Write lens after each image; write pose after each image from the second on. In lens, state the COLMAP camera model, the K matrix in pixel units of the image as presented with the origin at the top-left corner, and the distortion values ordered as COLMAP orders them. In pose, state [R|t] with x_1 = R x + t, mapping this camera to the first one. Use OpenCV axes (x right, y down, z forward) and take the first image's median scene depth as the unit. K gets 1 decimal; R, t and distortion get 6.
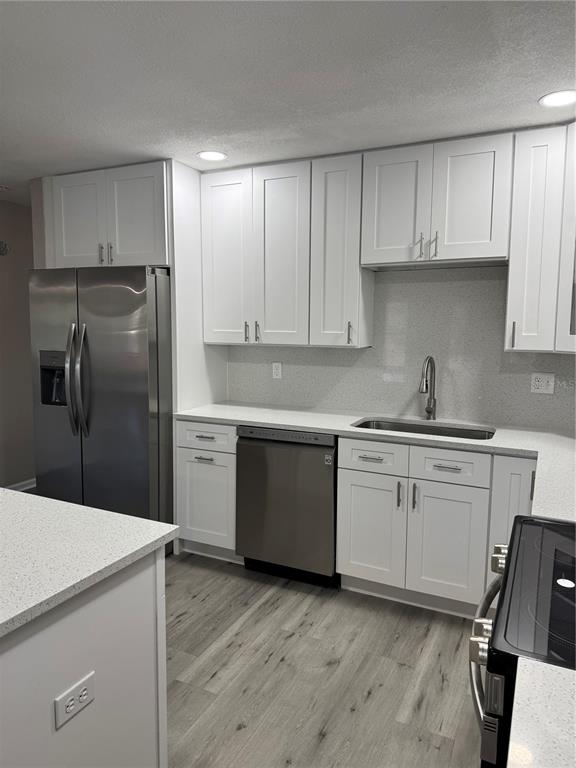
lens RADIAL K [[539.3, 0, 292.6], [0, 539.3, 380.4], [0, 0, 1]] dist [0.075053, -0.073768]
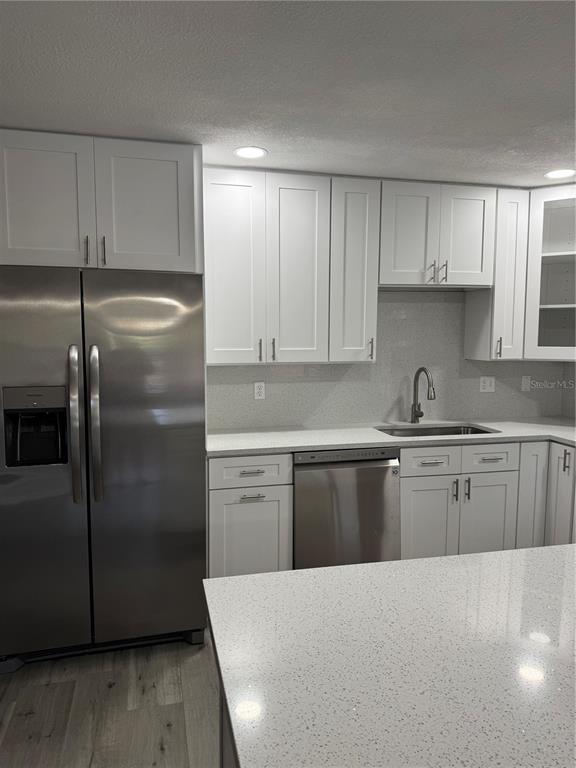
lens RADIAL K [[539.3, 0, 286.5], [0, 539.3, 383.3], [0, 0, 1]] dist [0.075053, -0.073768]
pose [[0.769137, -0.065809, 0.635687, -0.726183], [0.074496, 0.997135, 0.013092, -0.049424], [-0.634727, 0.037286, 0.771836, 0.313662]]
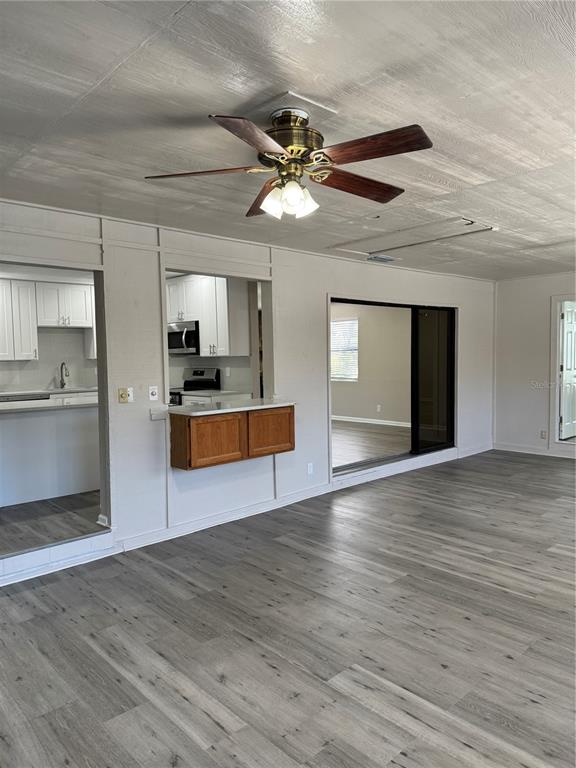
lens RADIAL K [[539.3, 0, 286.4], [0, 539.3, 387.5], [0, 0, 1]] dist [0.075053, -0.073768]
pose [[0.366207, -0.067301, 0.928096, -1.825697], [0.127220, 0.991637, 0.021710, 0.156058], [-0.921796, 0.110122, 0.371707, -0.948144]]
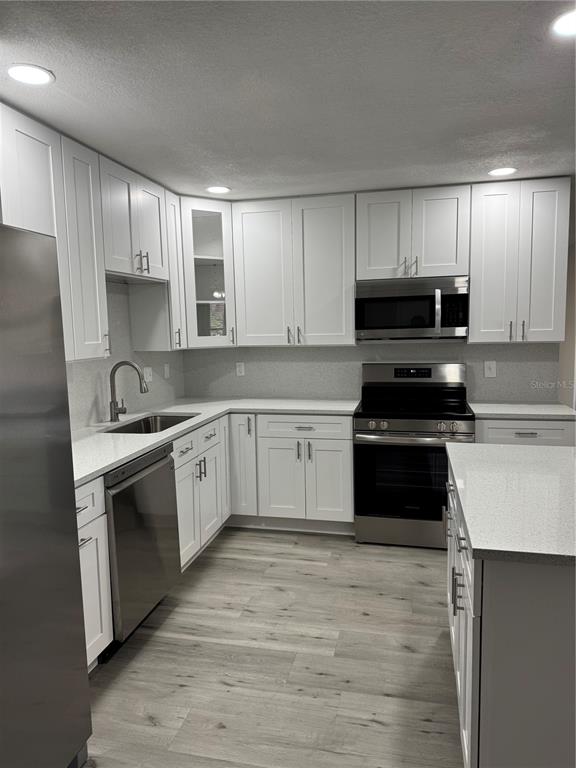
lens RADIAL K [[539.3, 0, 285.0], [0, 539.3, 383.9], [0, 0, 1]] dist [0.075053, -0.073768]
pose [[-0.206970, -0.109632, 0.972185, -0.918334], [0.129069, 0.981957, 0.138211, -0.113742], [-0.969796, 0.154085, -0.189085, 0.937613]]
